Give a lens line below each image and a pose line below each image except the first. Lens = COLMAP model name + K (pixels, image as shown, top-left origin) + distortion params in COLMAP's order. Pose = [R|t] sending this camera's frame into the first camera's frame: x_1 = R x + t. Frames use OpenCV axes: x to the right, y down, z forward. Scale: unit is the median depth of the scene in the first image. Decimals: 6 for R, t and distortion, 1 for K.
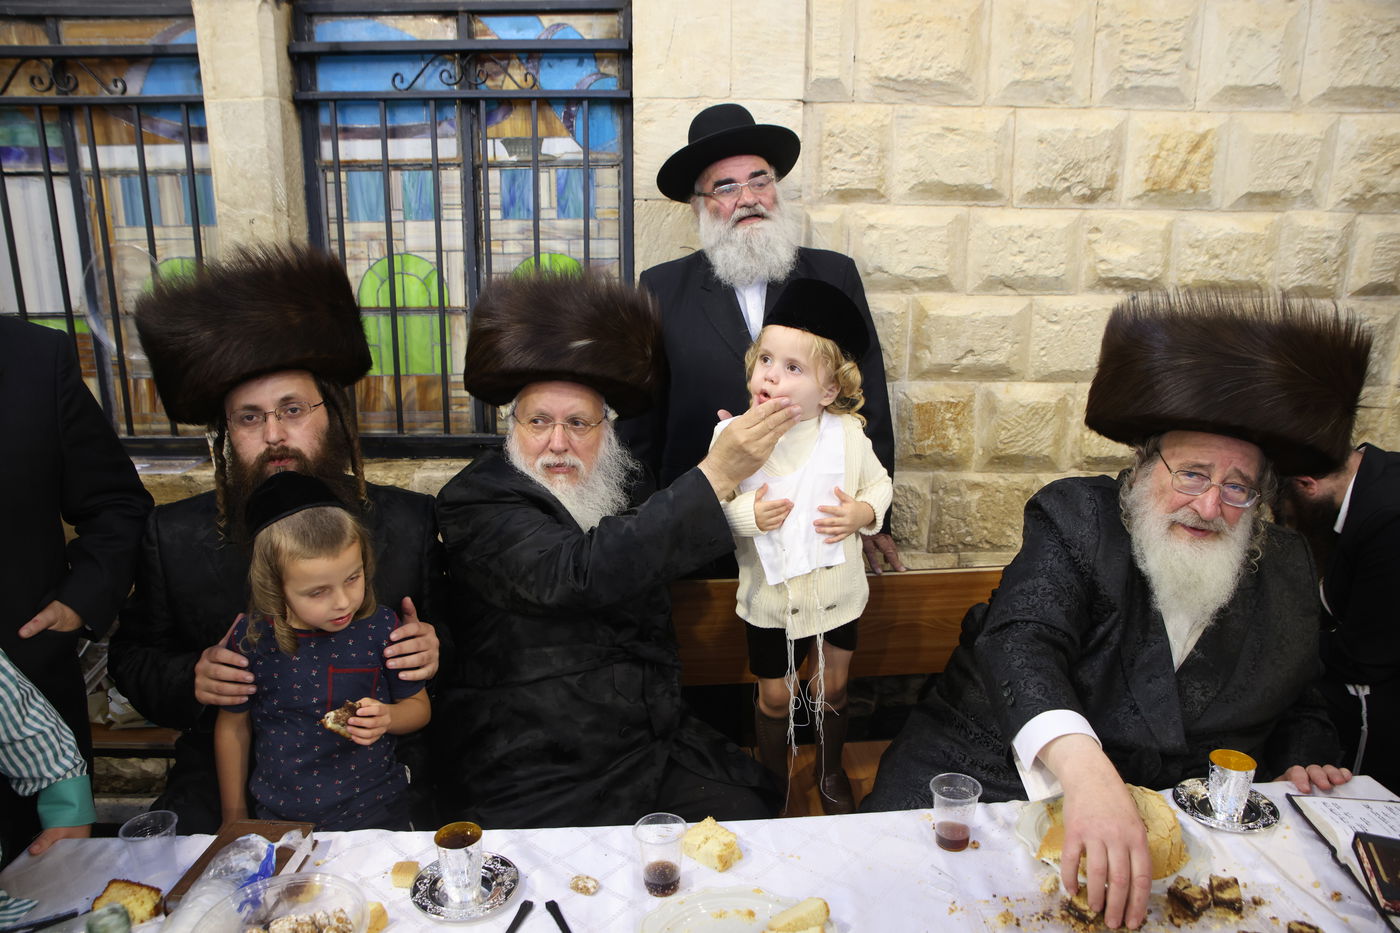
lens RADIAL K [[936.9, 0, 686.6], [0, 936.9, 495.5], [0, 0, 1]] dist [-0.134626, 0.087636]
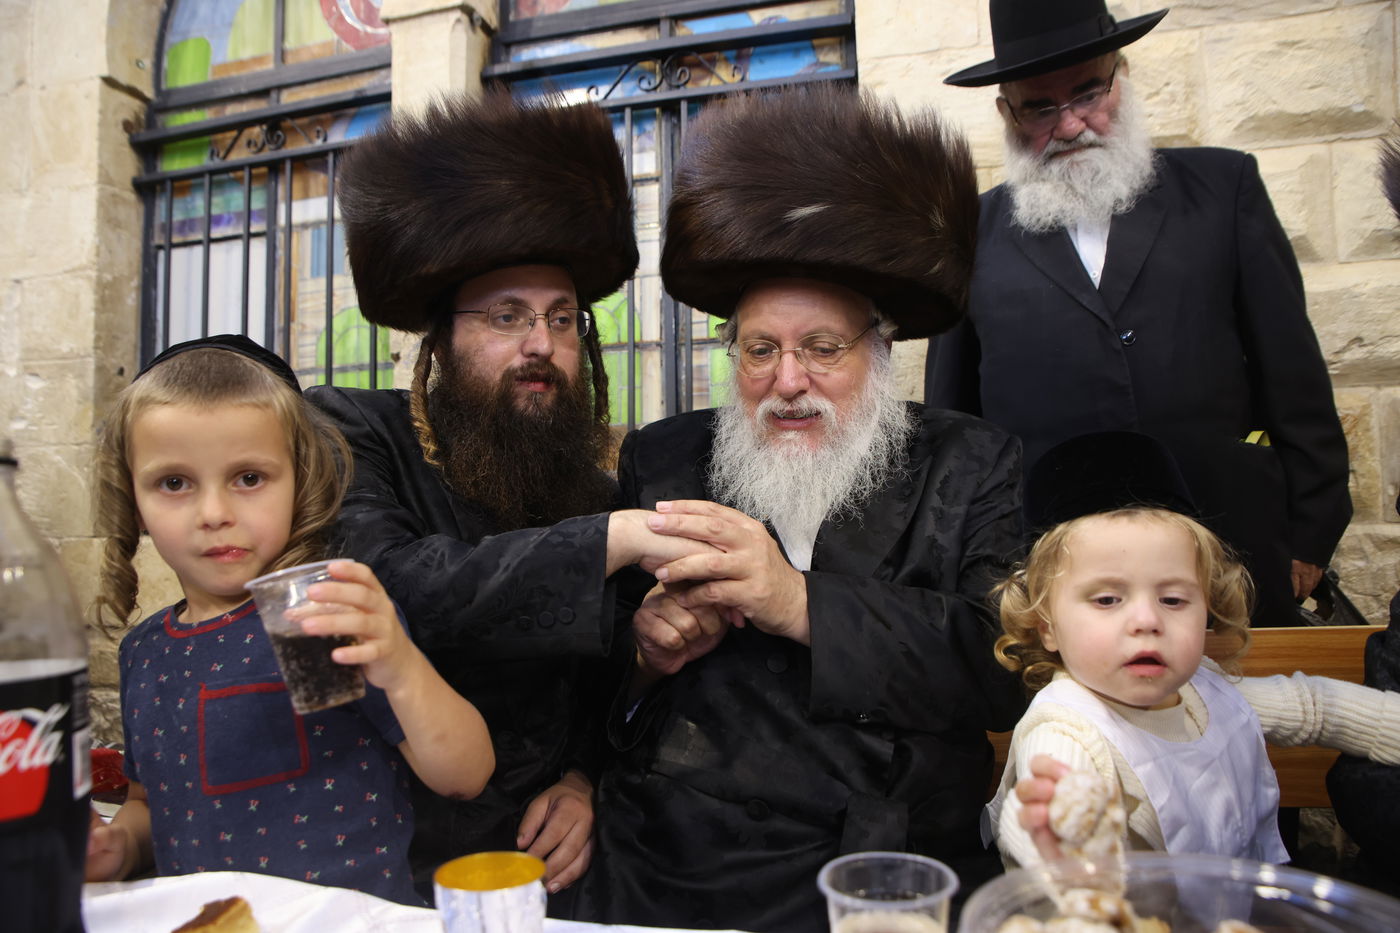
lens RADIAL K [[936.9, 0, 676.4], [0, 936.9, 484.2], [0, 0, 1]] dist [-0.134626, 0.087636]
pose [[0.962803, -0.028617, -0.268684, -0.005879], [-0.047889, 0.960561, -0.273915, 0.159878], [0.265926, 0.276593, 0.923461, 0.293917]]
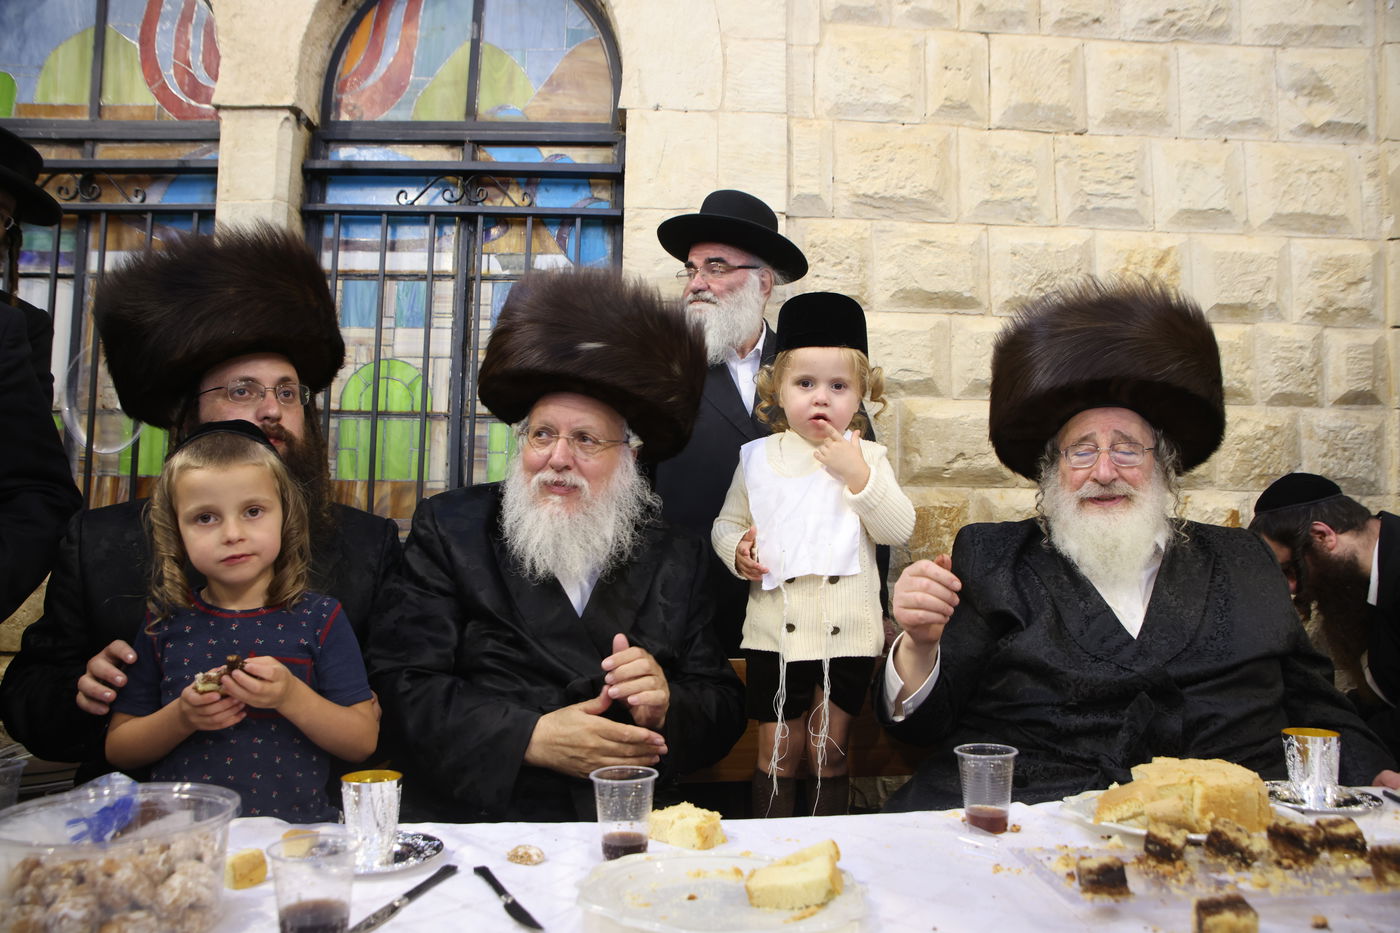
lens RADIAL K [[936.9, 0, 683.8], [0, 936.9, 494.8], [0, 0, 1]] dist [-0.134626, 0.087636]
pose [[0.999792, 0.016106, 0.012545, 0.001904], [-0.011447, 0.951066, -0.308775, 0.199165], [-0.016905, 0.308568, 0.951052, 0.087978]]
